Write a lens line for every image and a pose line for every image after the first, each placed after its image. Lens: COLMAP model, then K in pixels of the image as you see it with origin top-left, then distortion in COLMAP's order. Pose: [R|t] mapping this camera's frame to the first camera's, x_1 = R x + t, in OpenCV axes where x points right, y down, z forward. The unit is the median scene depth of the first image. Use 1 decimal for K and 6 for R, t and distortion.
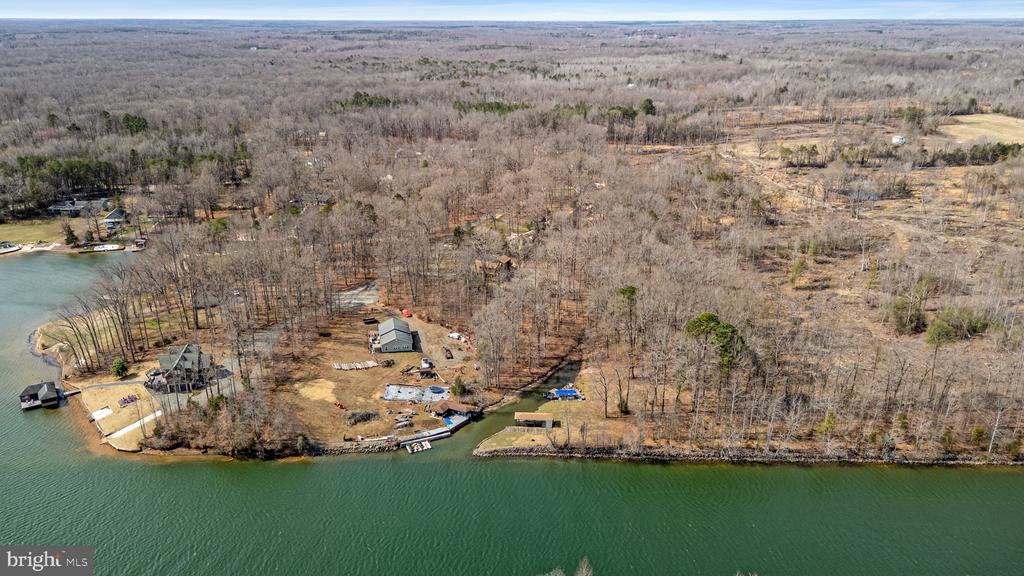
lens RADIAL K [[764.8, 0, 514.7], [0, 764.8, 290.6], [0, 0, 1]] dist [0.071927, -0.073613]
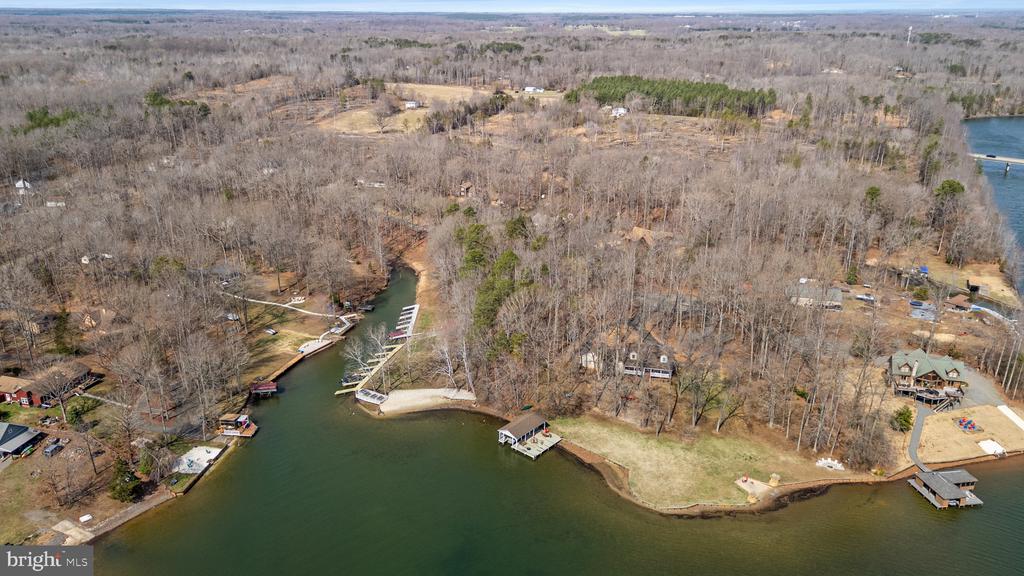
lens RADIAL K [[752.7, 0, 516.0], [0, 752.7, 290.0], [0, 0, 1]] dist [0.067406, -0.068890]
pose [[0.403400, -0.319848, 0.857301, -0.481104], [0.305025, 0.930333, 0.203567, -0.112072], [-0.862687, 0.179379, 0.472858, 0.352353]]
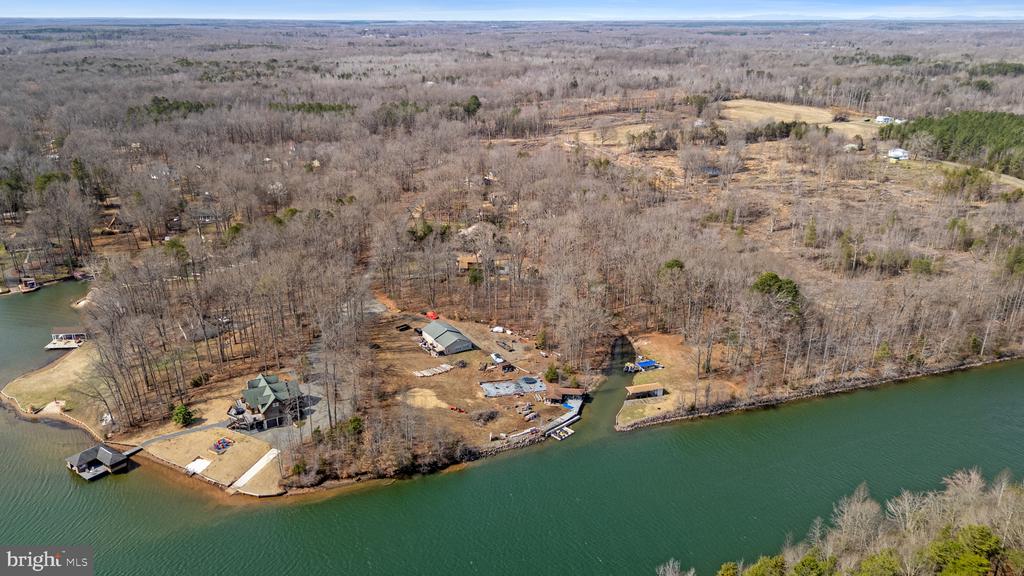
lens RADIAL K [[764.8, 0, 514.7], [0, 764.8, 290.6], [0, 0, 1]] dist [0.071927, -0.073613]
pose [[0.933955, -0.119086, 0.336966, -0.161670], [0.119024, 0.992671, 0.020922, -0.004324], [-0.336988, 0.020567, 0.941284, 0.019428]]
